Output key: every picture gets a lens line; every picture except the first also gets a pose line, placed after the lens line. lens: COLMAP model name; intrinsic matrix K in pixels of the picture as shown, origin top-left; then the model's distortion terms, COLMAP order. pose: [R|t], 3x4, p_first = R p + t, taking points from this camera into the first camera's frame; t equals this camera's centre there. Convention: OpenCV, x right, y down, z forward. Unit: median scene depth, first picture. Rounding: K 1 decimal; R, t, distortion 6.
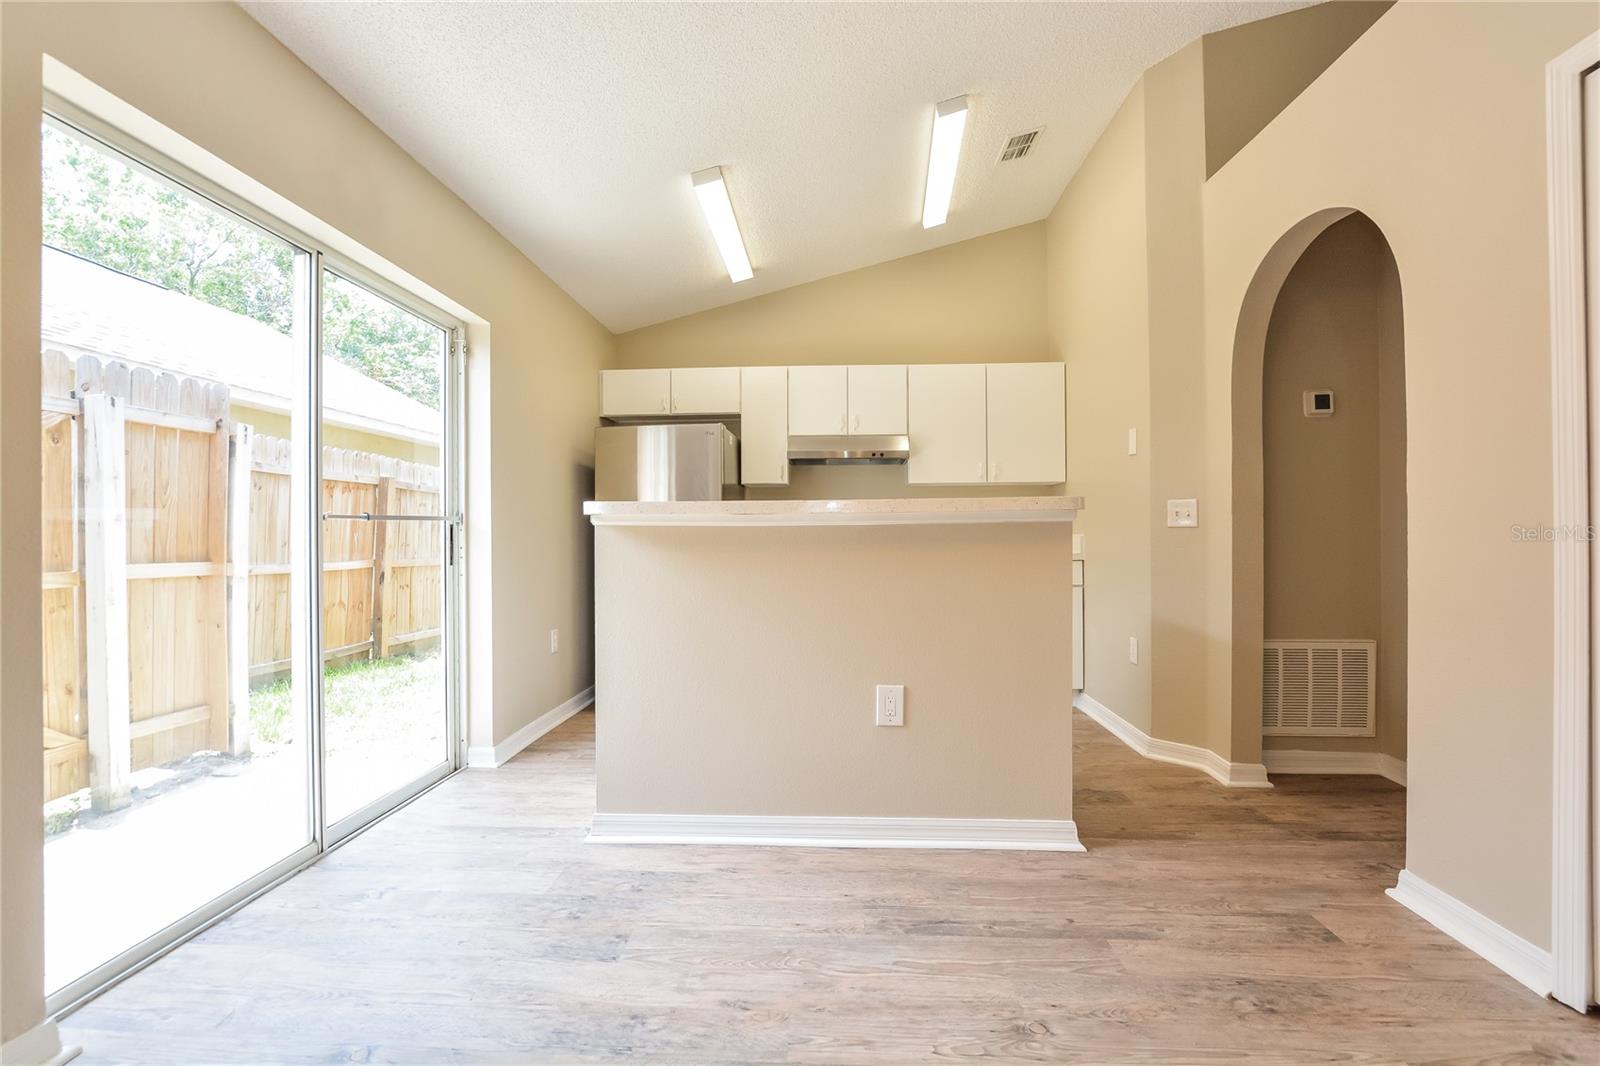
lens RADIAL K [[713.2, 0, 800.0], [0, 713.2, 533.0], [0, 0, 1]] dist [-0.024164, 0.000839]
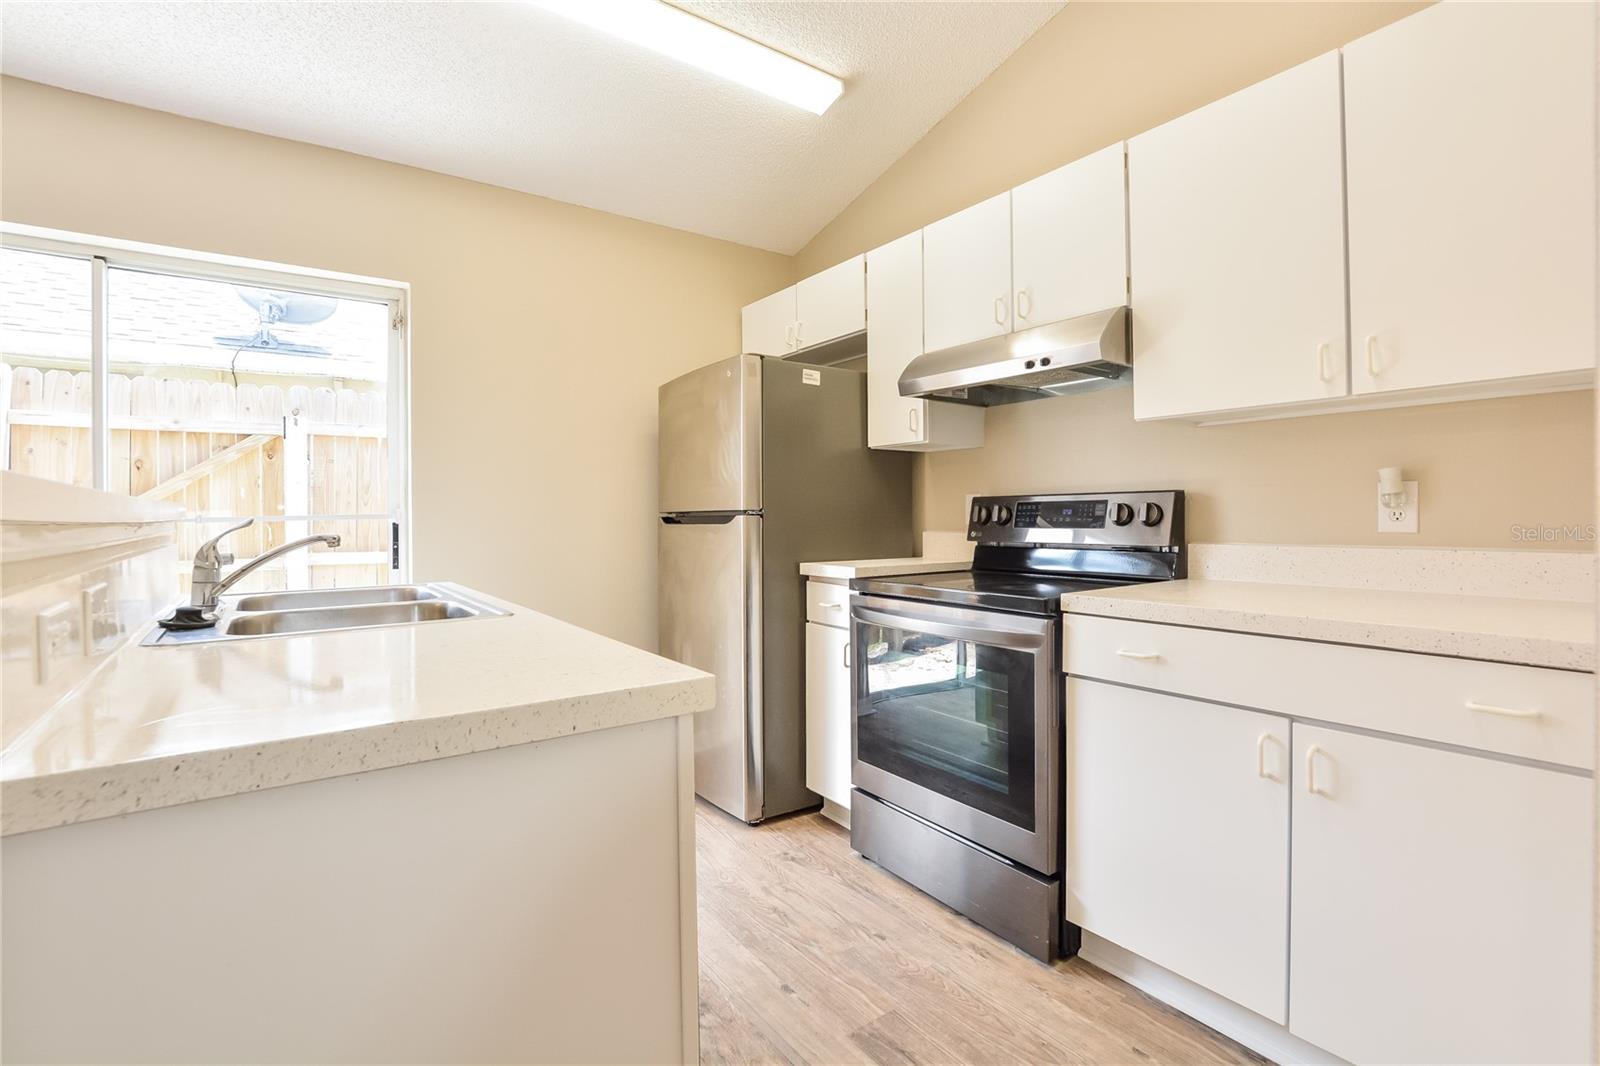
lens RADIAL K [[713.2, 0, 800.0], [0, 713.2, 533.0], [0, 0, 1]] dist [-0.024164, 0.000839]
pose [[0.622828, 0.027633, -0.781871, 0.782481], [0.006308, 0.999166, 0.040338, -0.048320], [0.782333, -0.030055, 0.622134, 1.270199]]
